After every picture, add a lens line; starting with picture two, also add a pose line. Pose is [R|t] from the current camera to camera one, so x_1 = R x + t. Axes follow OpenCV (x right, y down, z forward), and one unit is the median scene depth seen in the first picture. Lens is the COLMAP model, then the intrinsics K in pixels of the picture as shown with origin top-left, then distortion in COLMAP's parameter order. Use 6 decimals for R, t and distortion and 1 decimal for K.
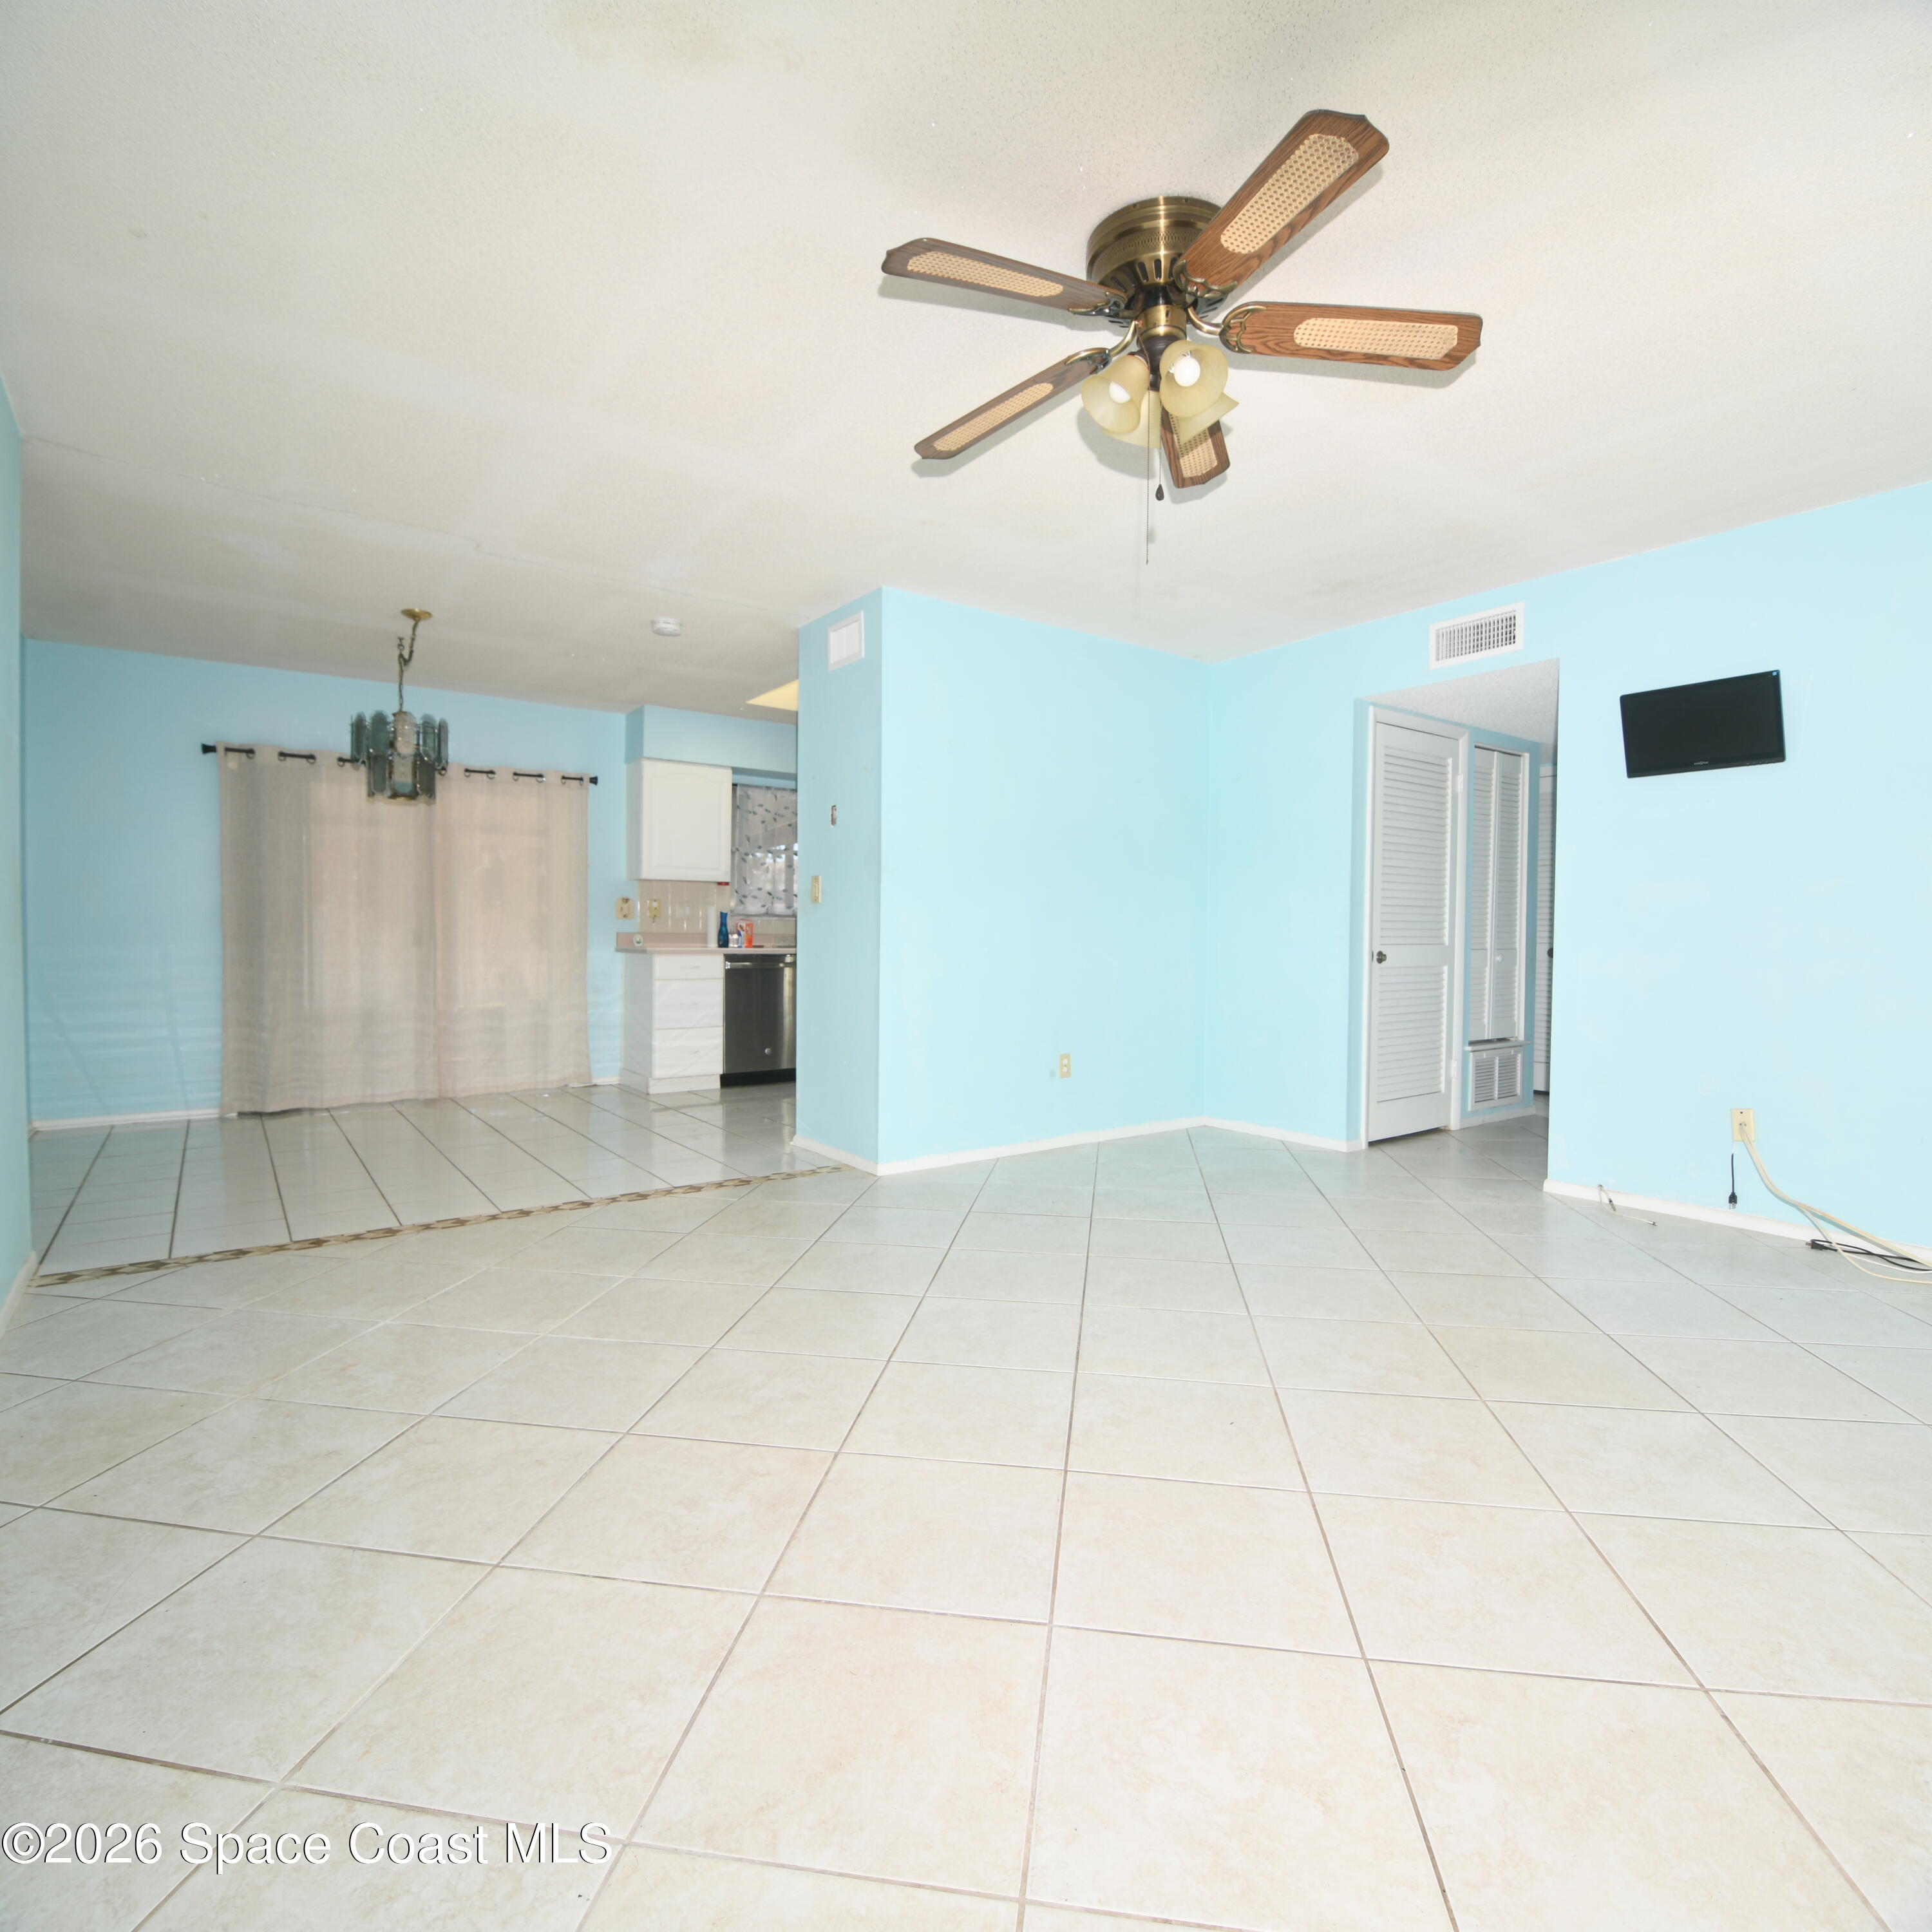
lens RADIAL K [[1034.5, 0, 967.2], [0, 1034.5, 962.8], [0, 0, 1]] dist [-0.015976, -0.005249]
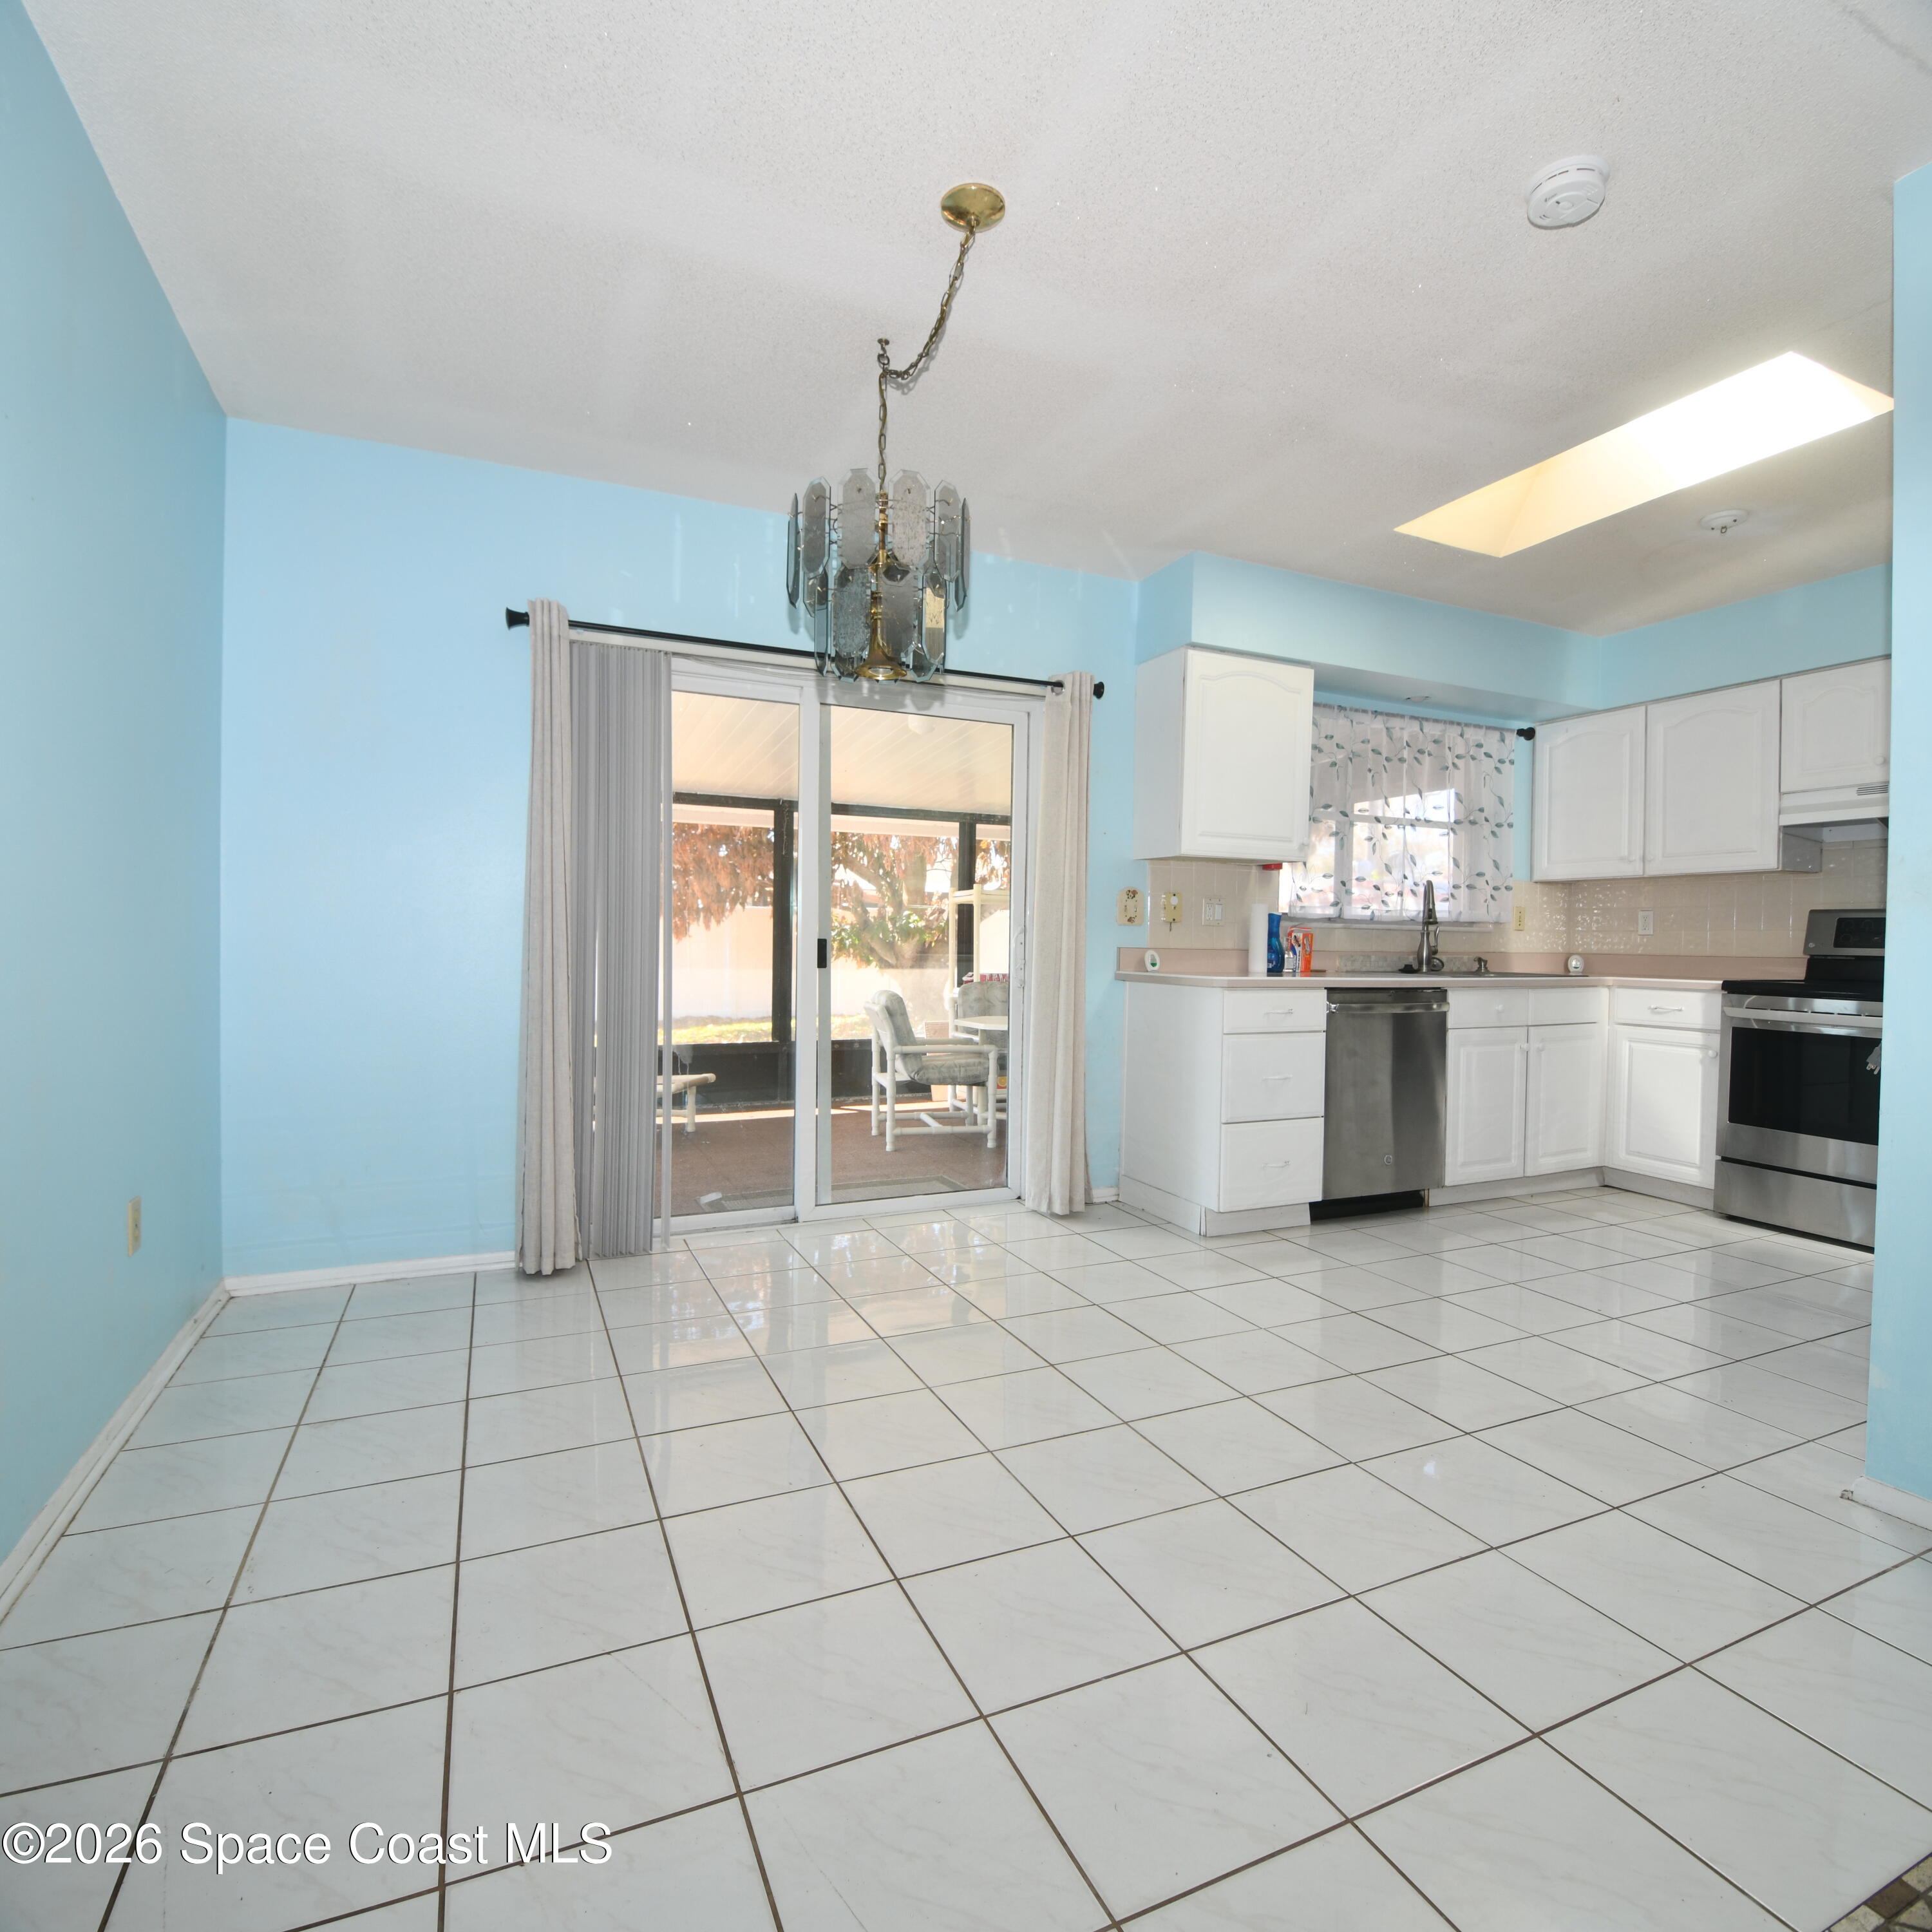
lens RADIAL K [[1034.5, 0, 960.6], [0, 1034.5, 968.7], [0, 0, 1]] dist [-0.015976, -0.005249]
pose [[0.978568, 0.012192, -0.205565, -0.381970], [-0.013405, 0.999900, -0.004509, -0.016356], [0.205489, 0.007168, 0.978633, 0.494389]]
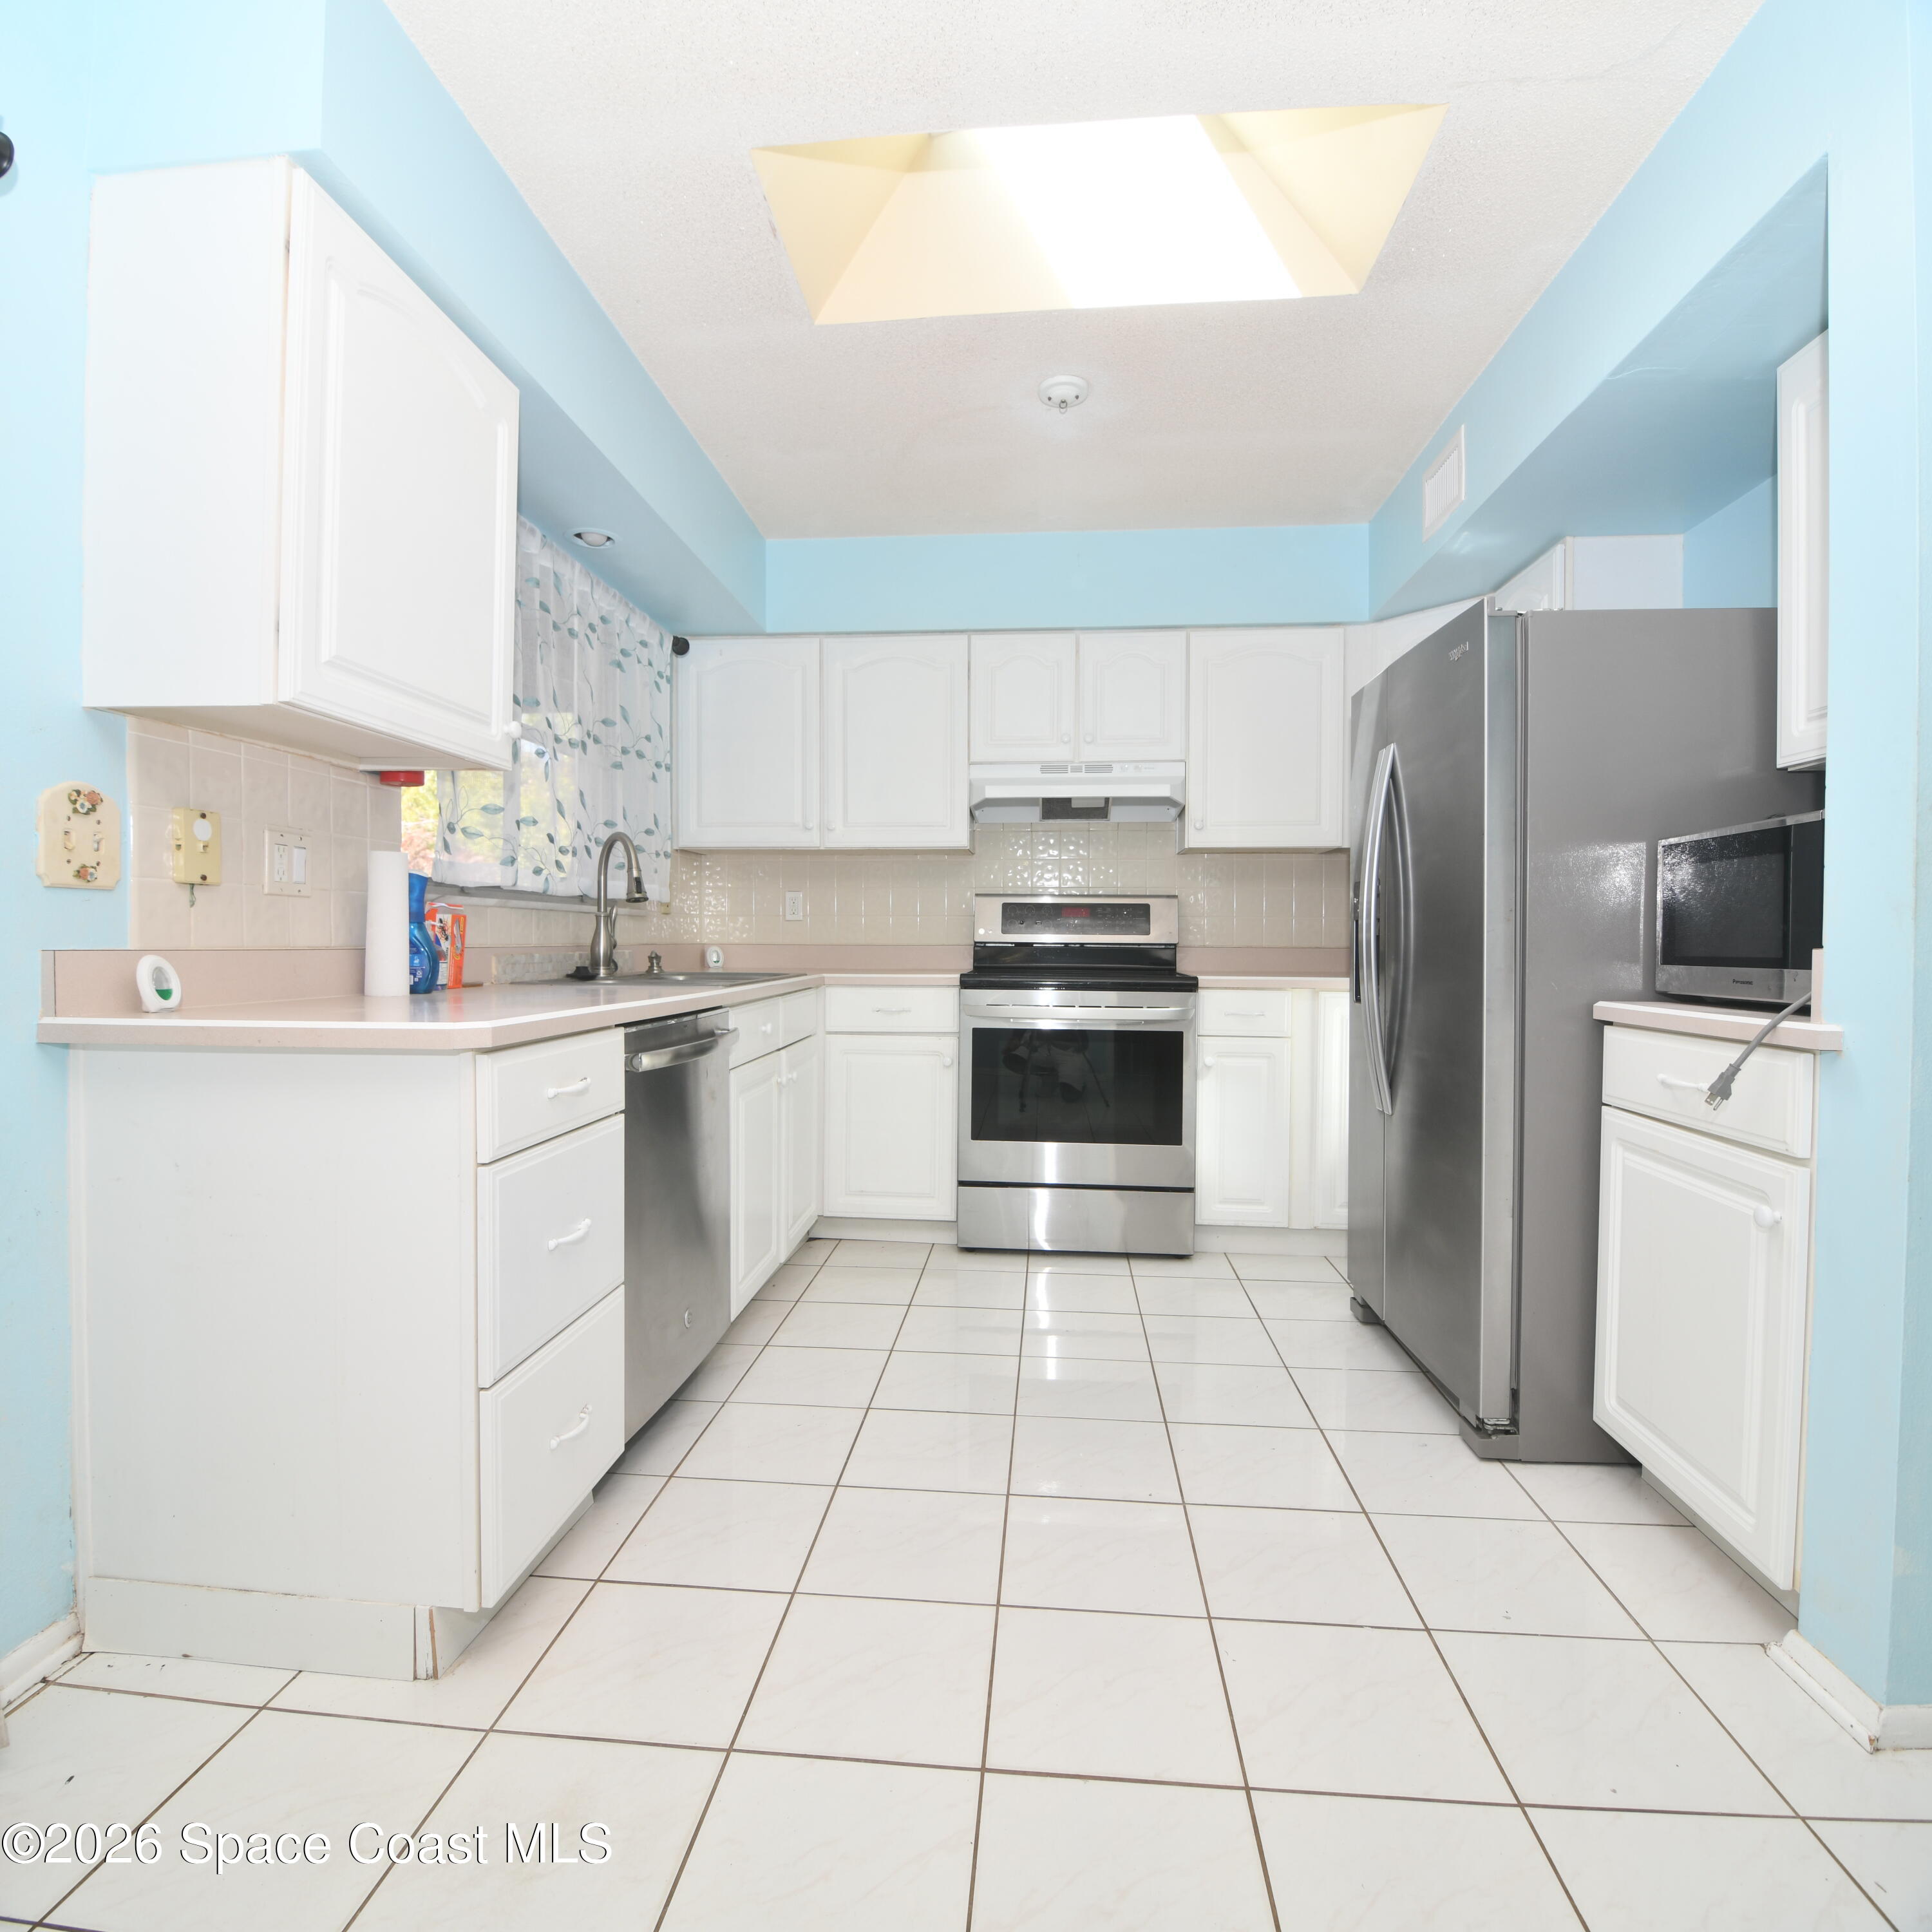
lens RADIAL K [[1034.5, 0, 960.8], [0, 1034.5, 960.2], [0, 0, 1]] dist [-0.015976, -0.005249]
pose [[0.661401, -0.019671, 0.749775, -0.464832], [0.022749, 0.999722, 0.006161, -0.030570], [-0.749688, 0.012982, 0.661664, 0.905018]]
